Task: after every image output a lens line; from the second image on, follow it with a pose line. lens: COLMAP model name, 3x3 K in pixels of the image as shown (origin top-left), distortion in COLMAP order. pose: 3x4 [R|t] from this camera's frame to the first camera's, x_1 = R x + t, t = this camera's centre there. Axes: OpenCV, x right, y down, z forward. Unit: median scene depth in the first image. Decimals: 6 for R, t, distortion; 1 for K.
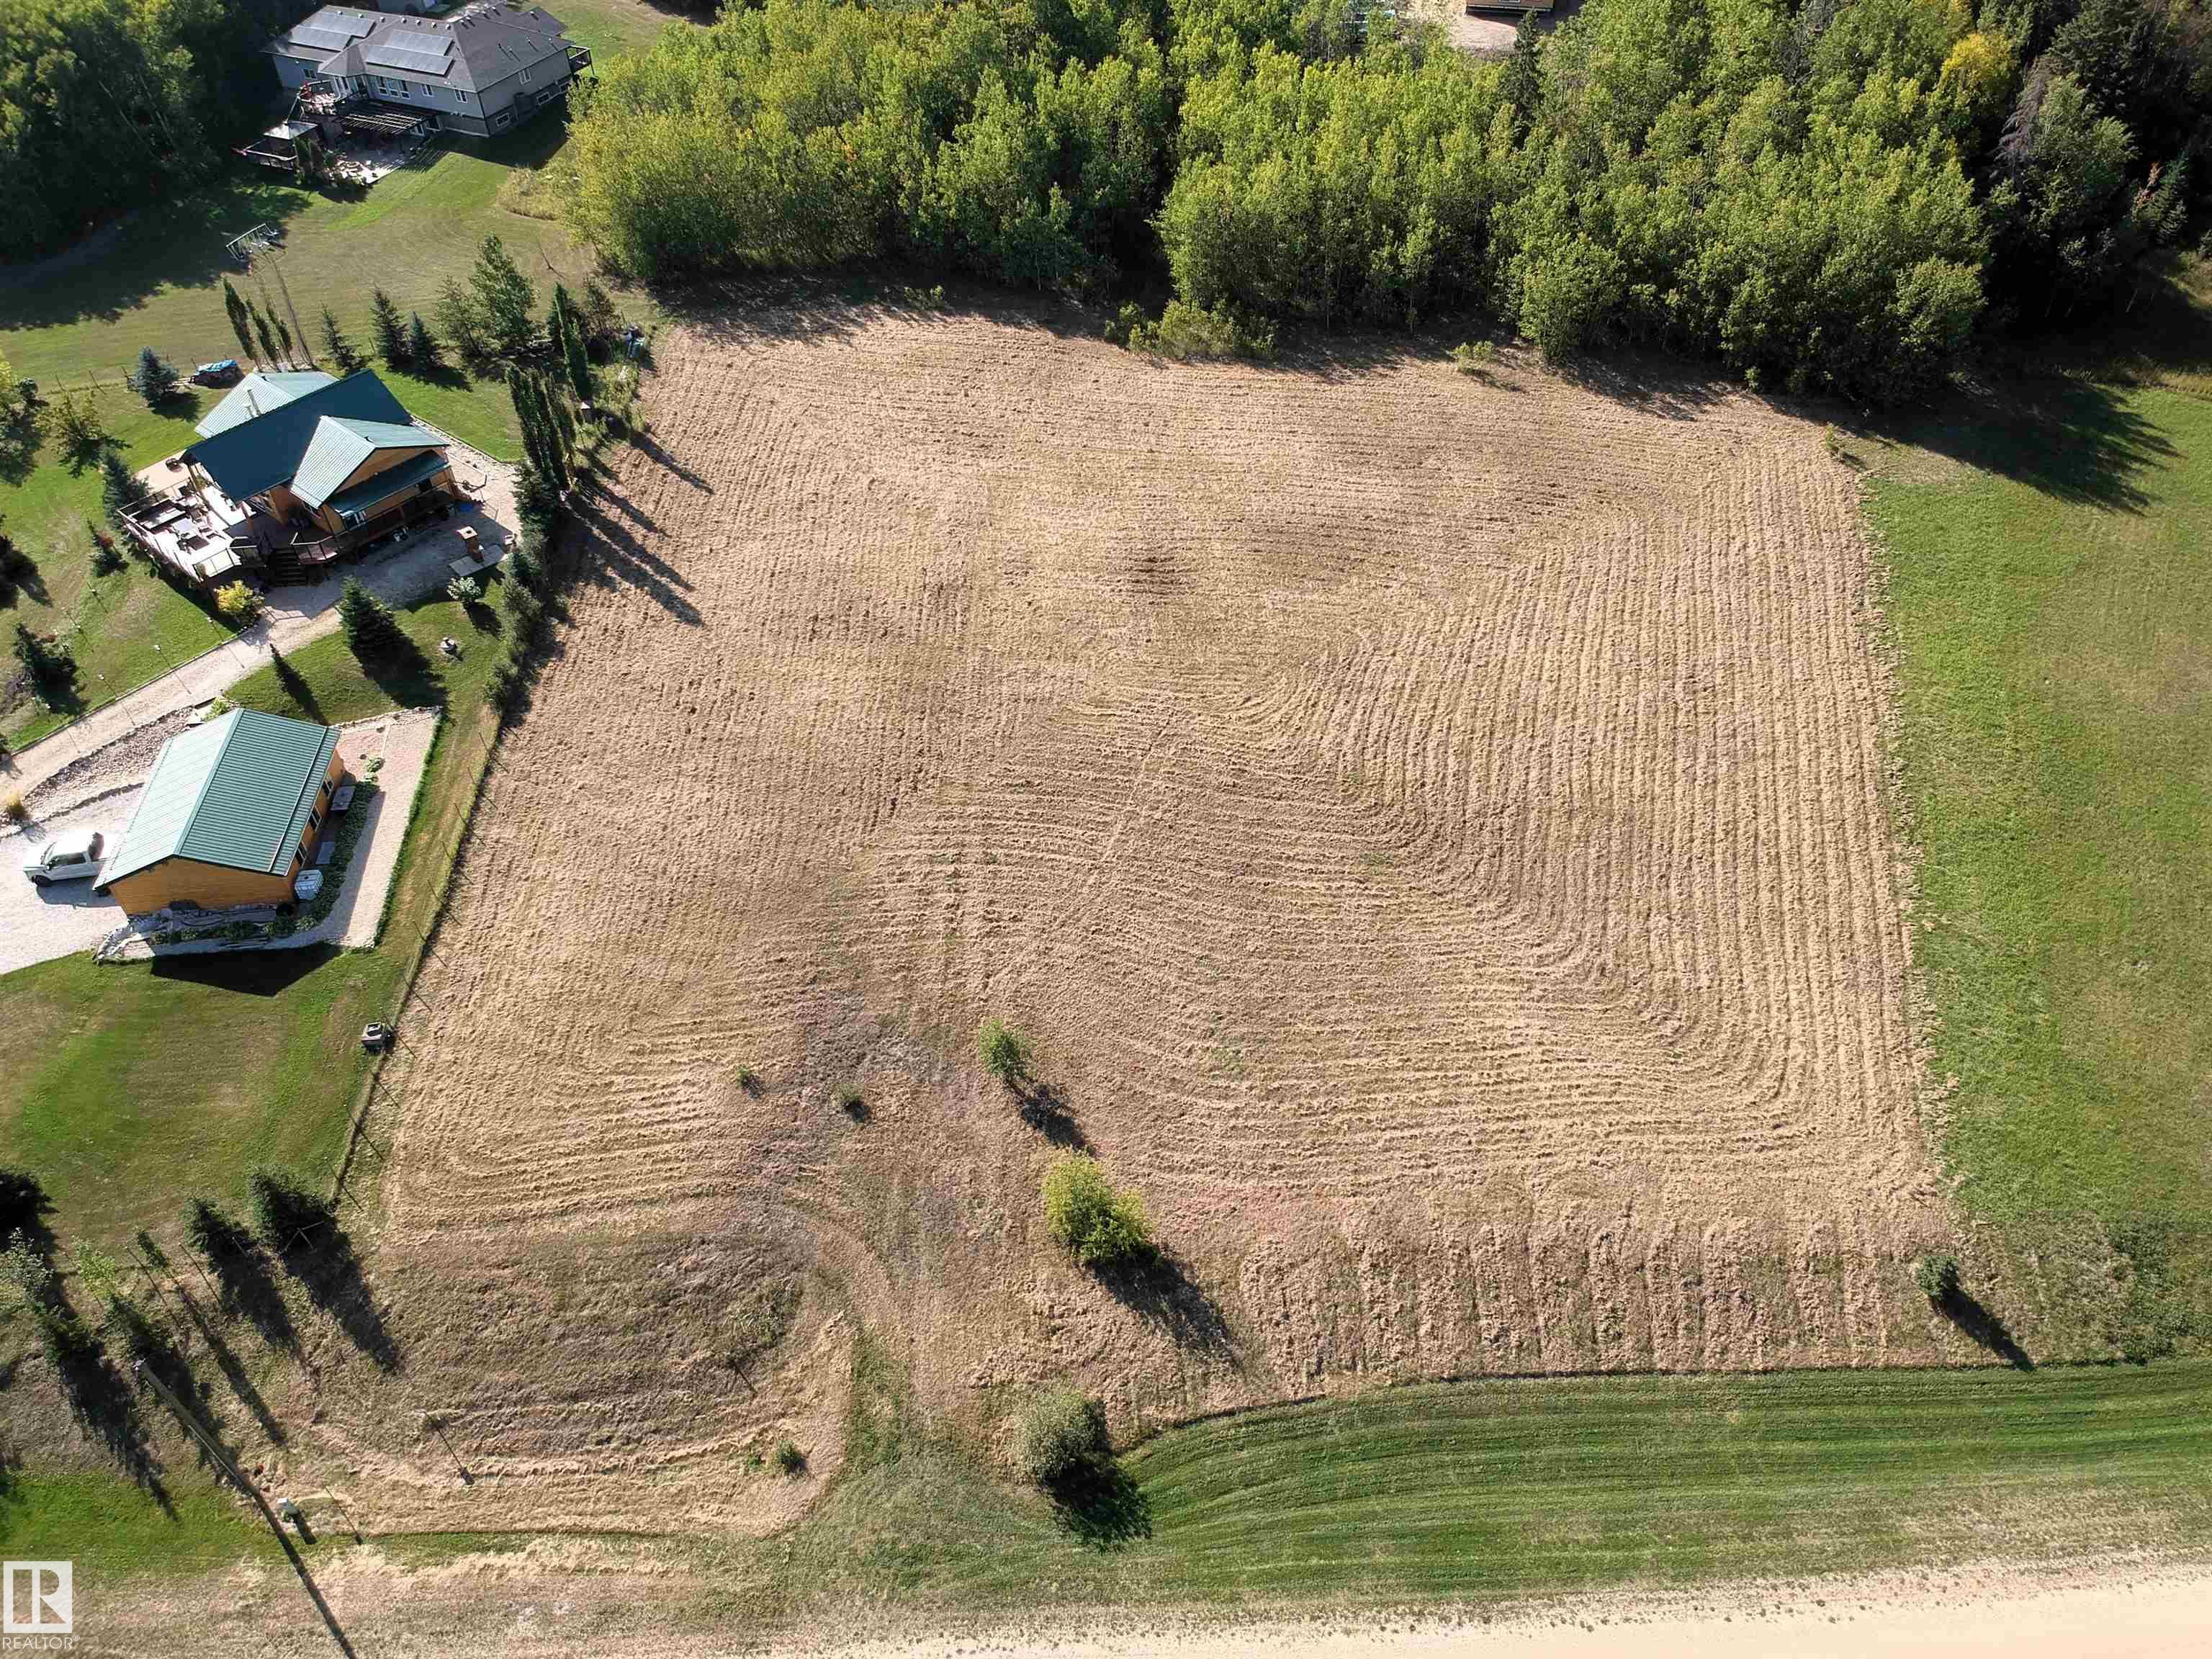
lens RADIAL K [[1621.5, 0, 1114.8], [0, 1621.5, 814.3], [0, 0, 1]] dist [0.081255, -0.146923]
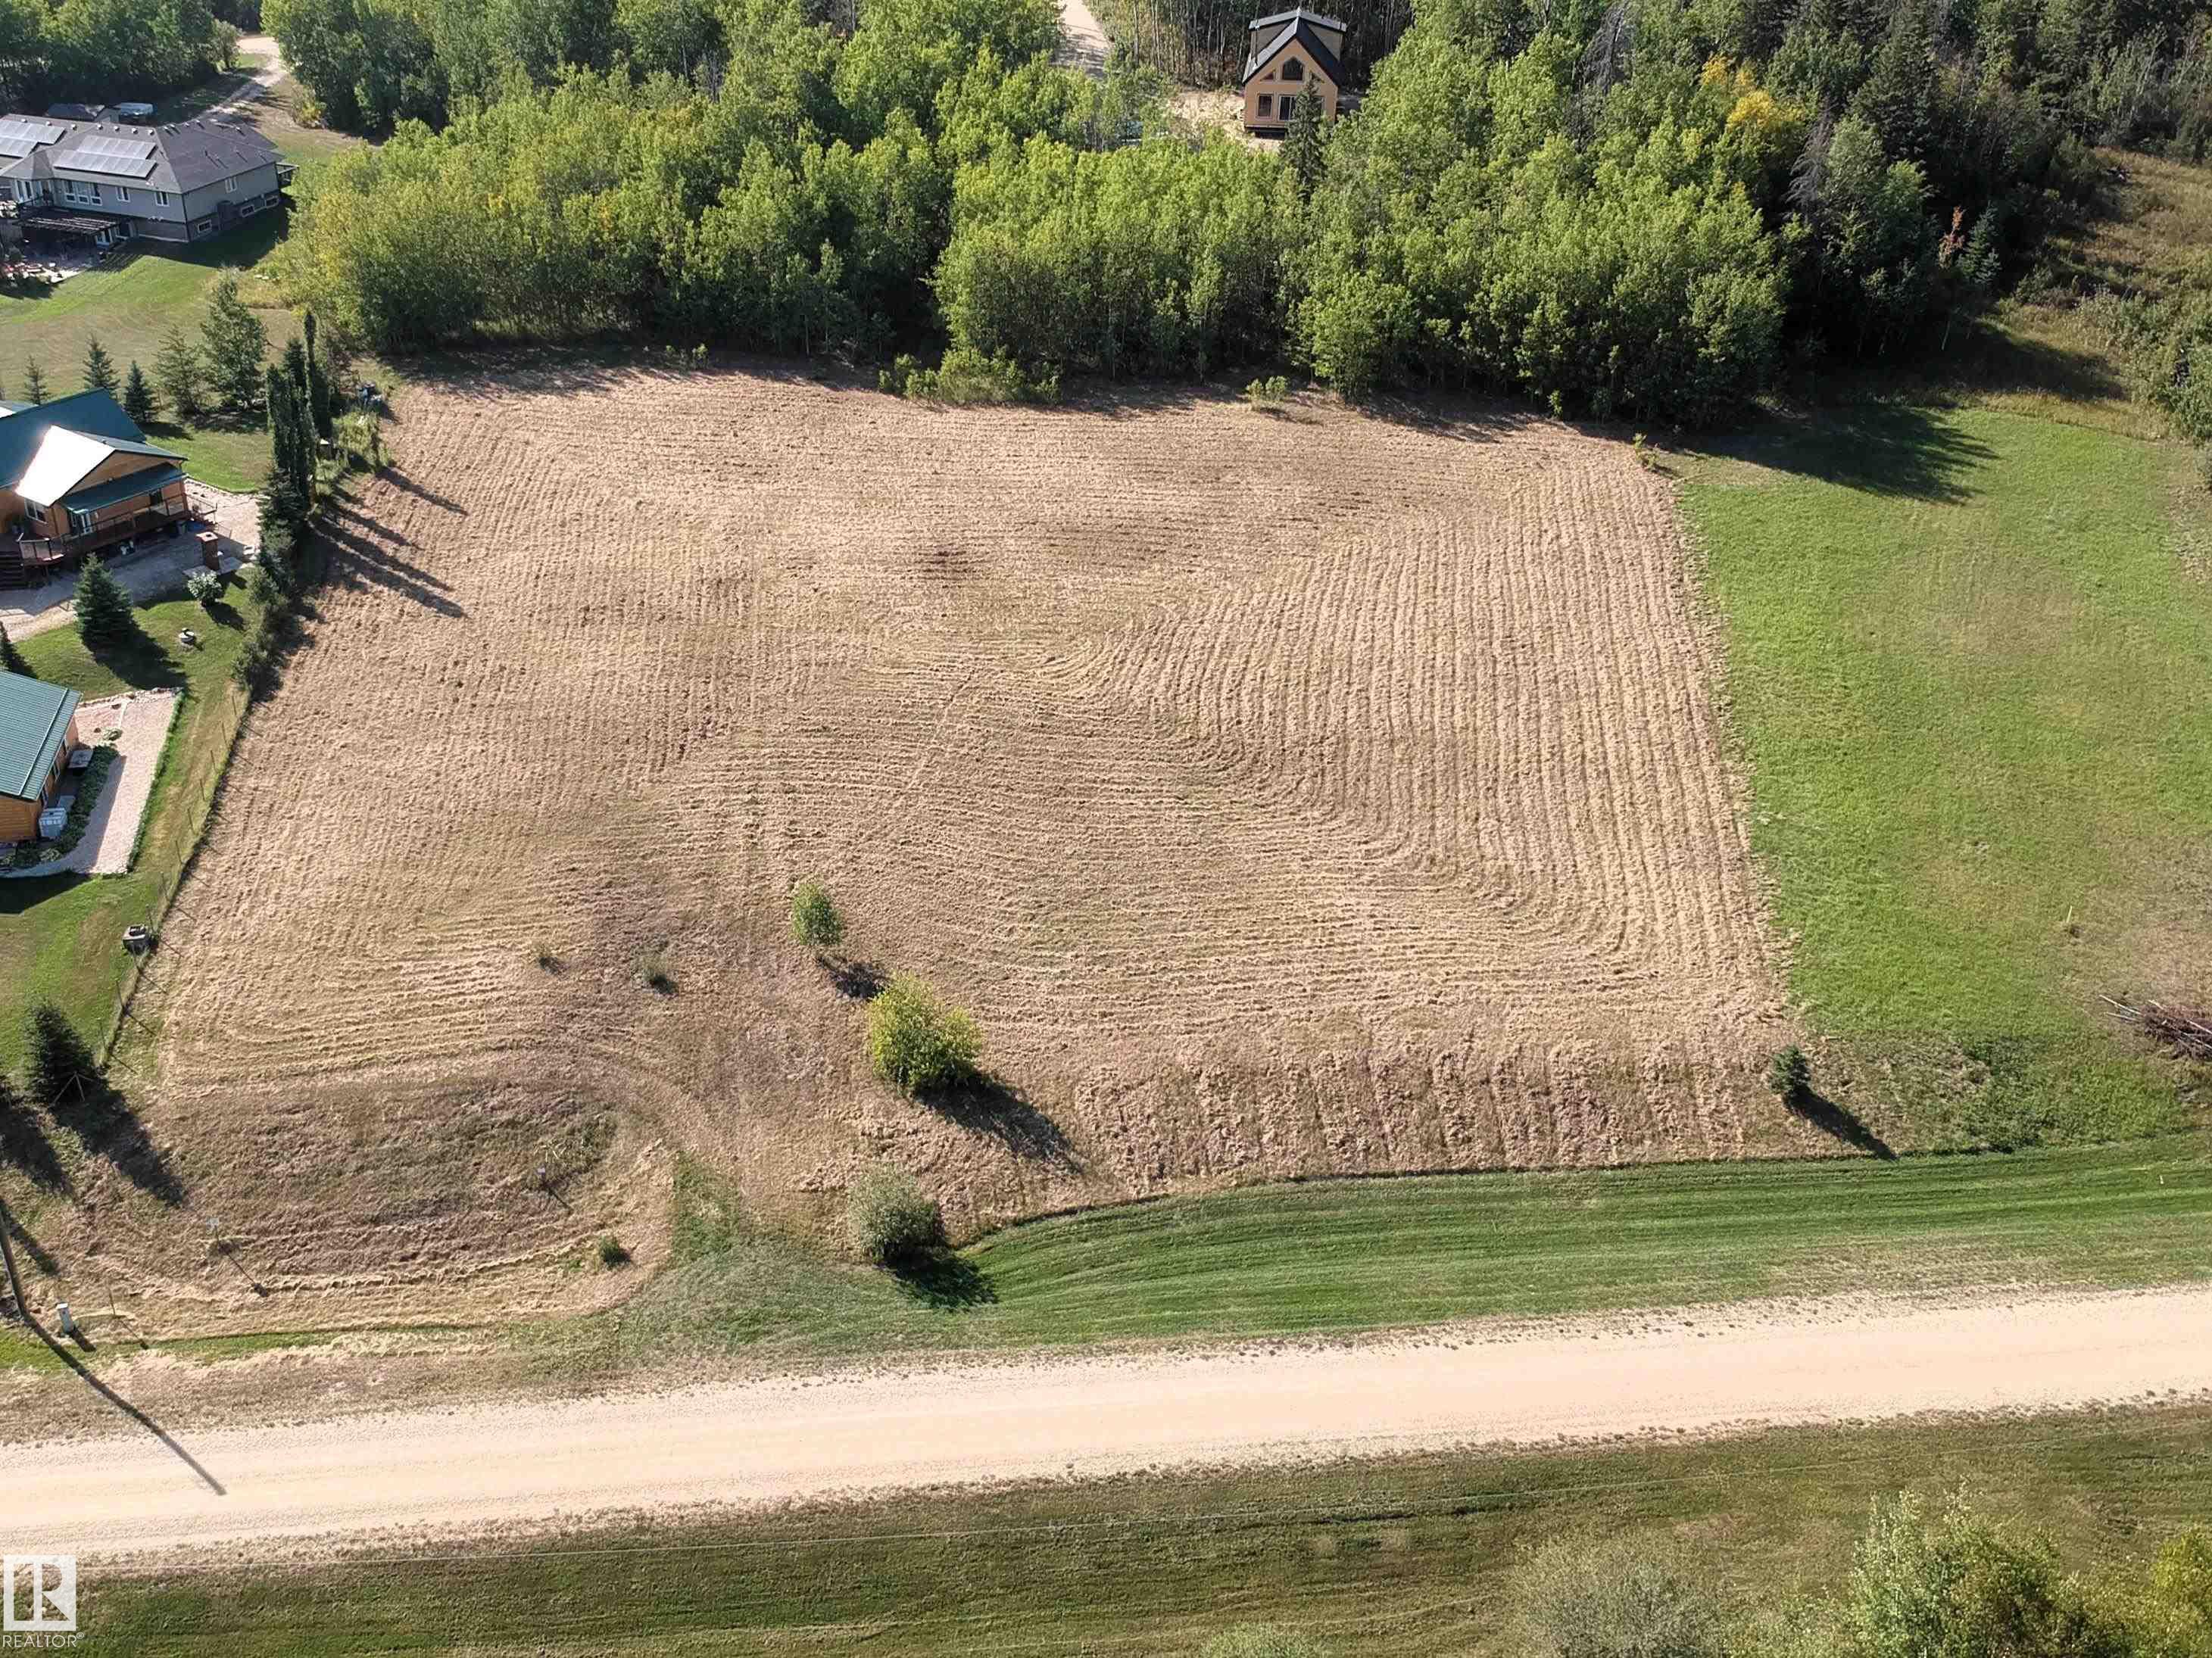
lens RADIAL K [[2179.4, 0, 911.8], [0, 2179.4, 778.5], [0, 0, 1]] dist [0.168322, -0.423585]
pose [[0.999057, -0.004794, 0.043147, -0.071808], [0.015549, 0.967458, -0.252552, 0.410731], [-0.040532, 0.252985, 0.966621, -0.283035]]
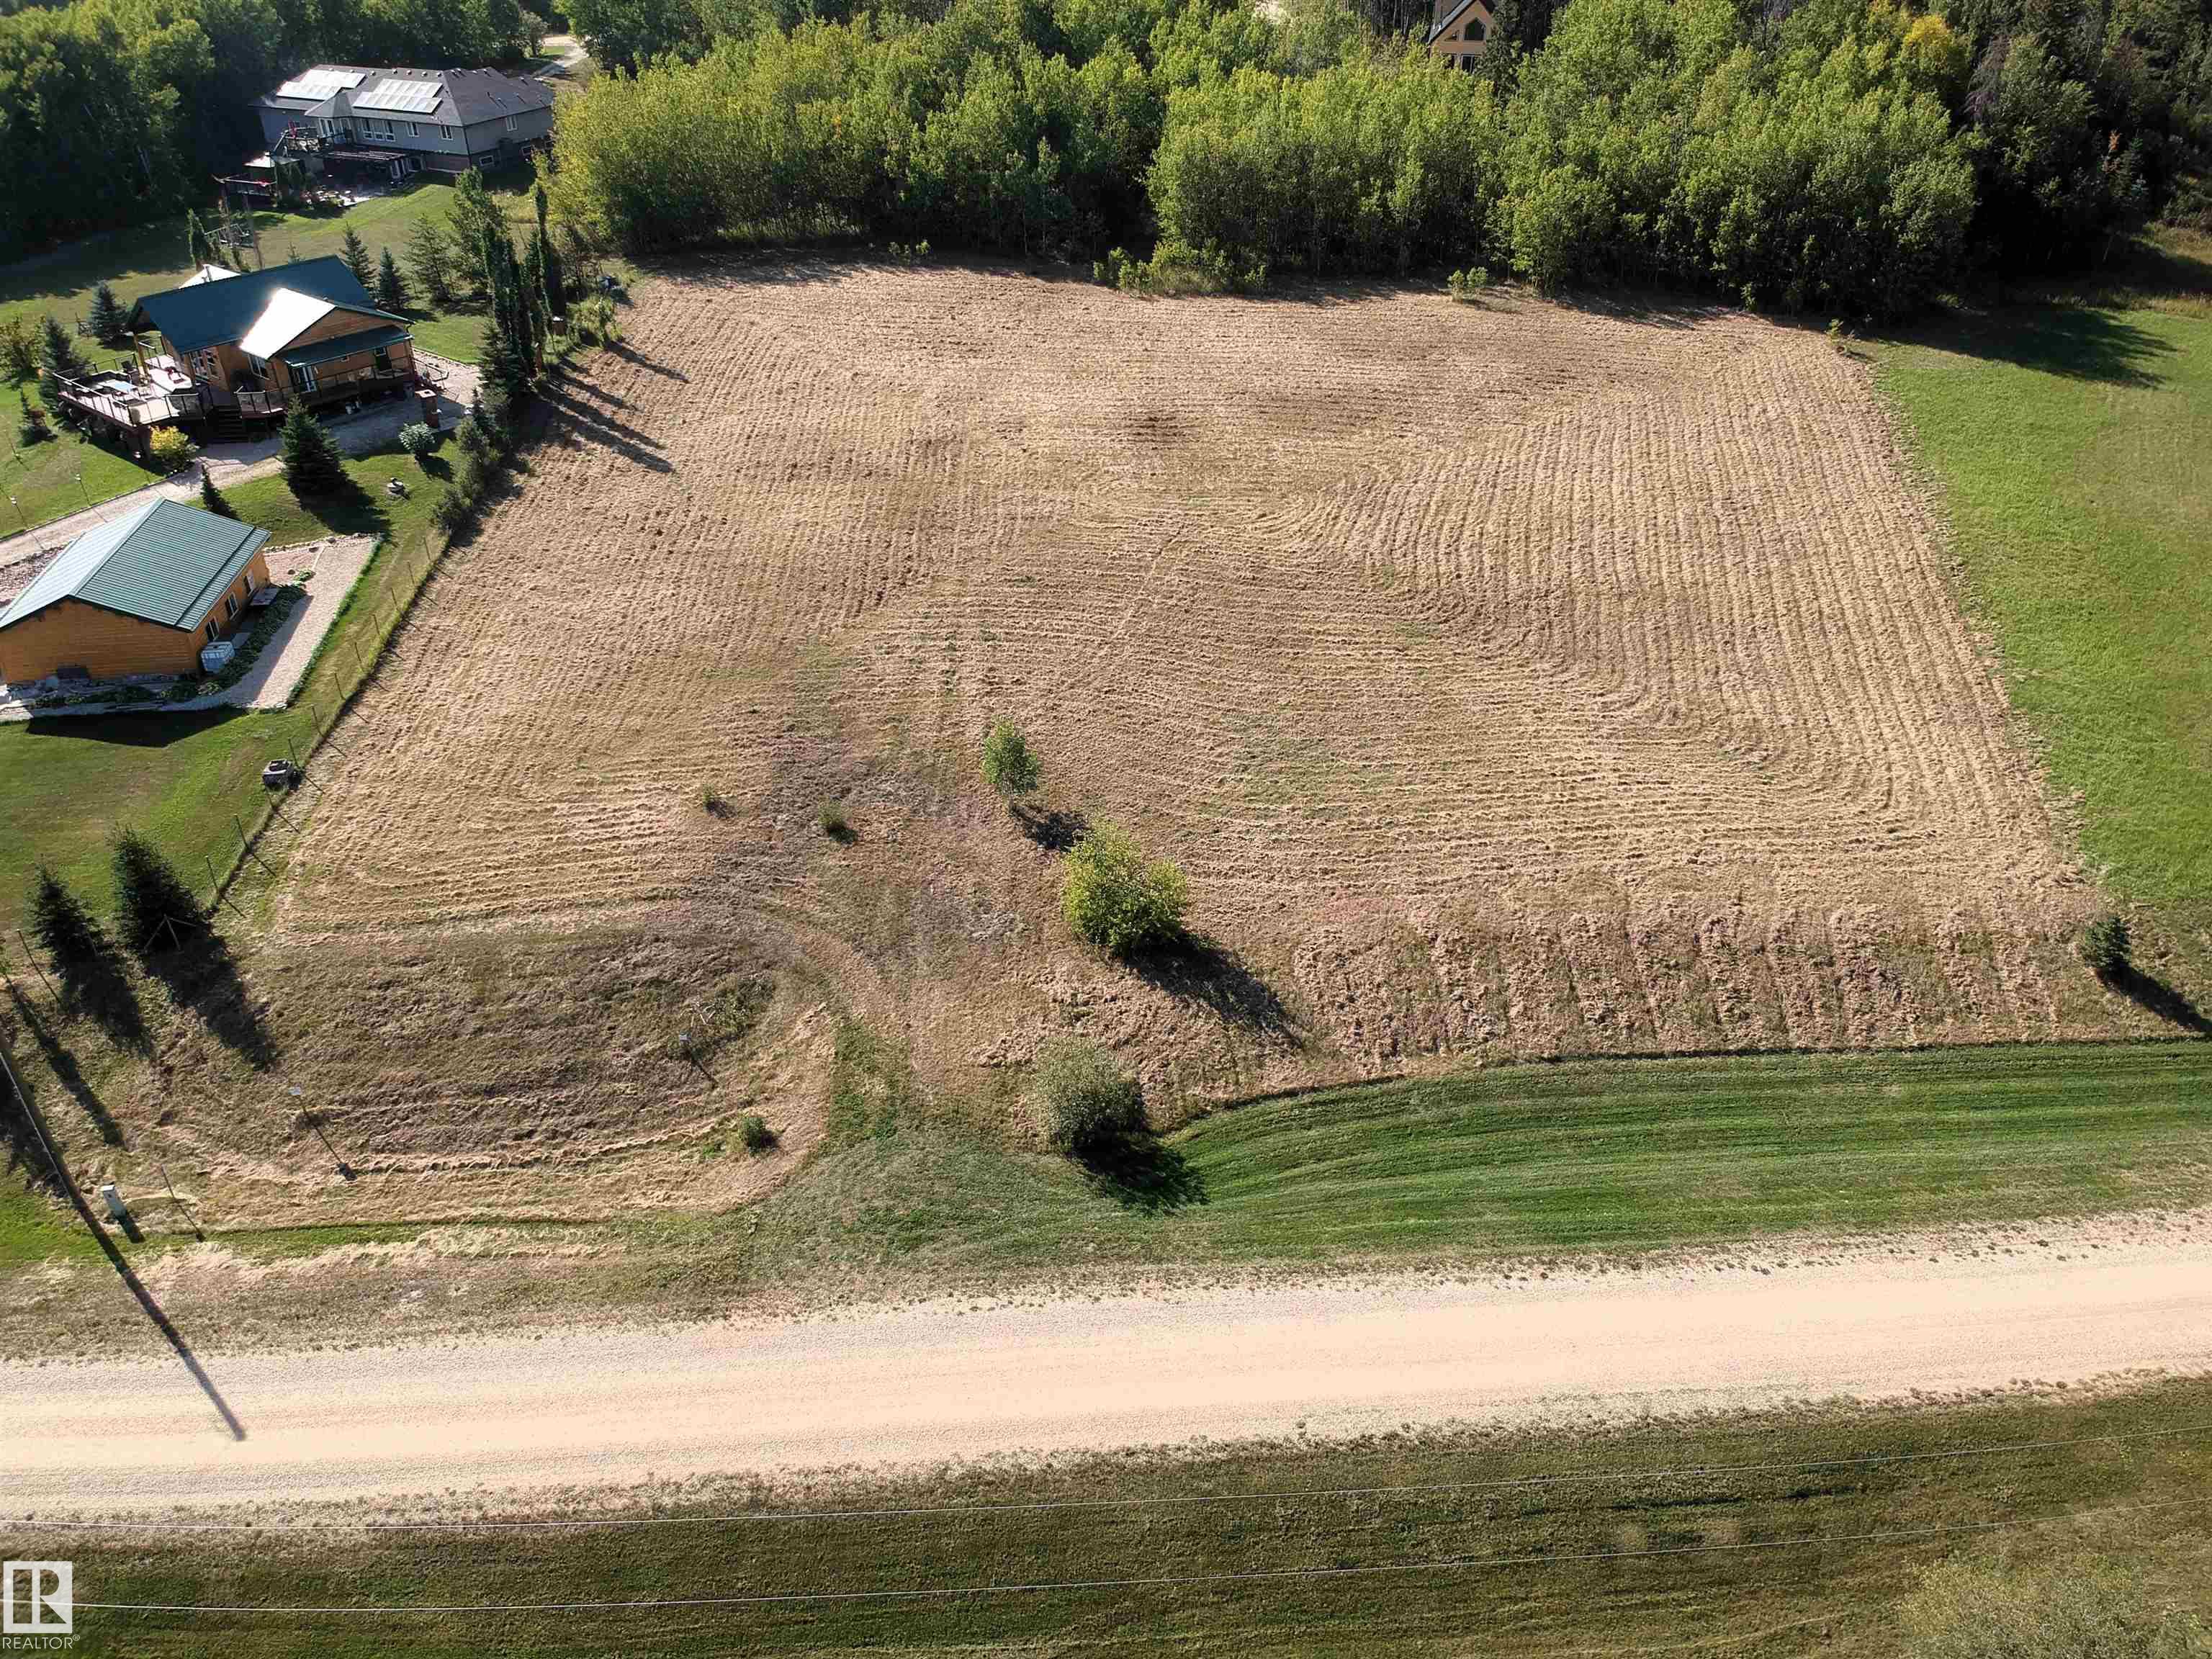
lens RADIAL K [[1606.7, 0, 1119.3], [0, 1606.7, 832.4], [0, 0, 1]] dist [0.085028, -0.154168]
pose [[0.999116, 0.005946, 0.041616, -0.048784], [0.001728, 0.983300, -0.181985, 0.355603], [-0.042003, 0.181896, 0.982420, 0.161454]]
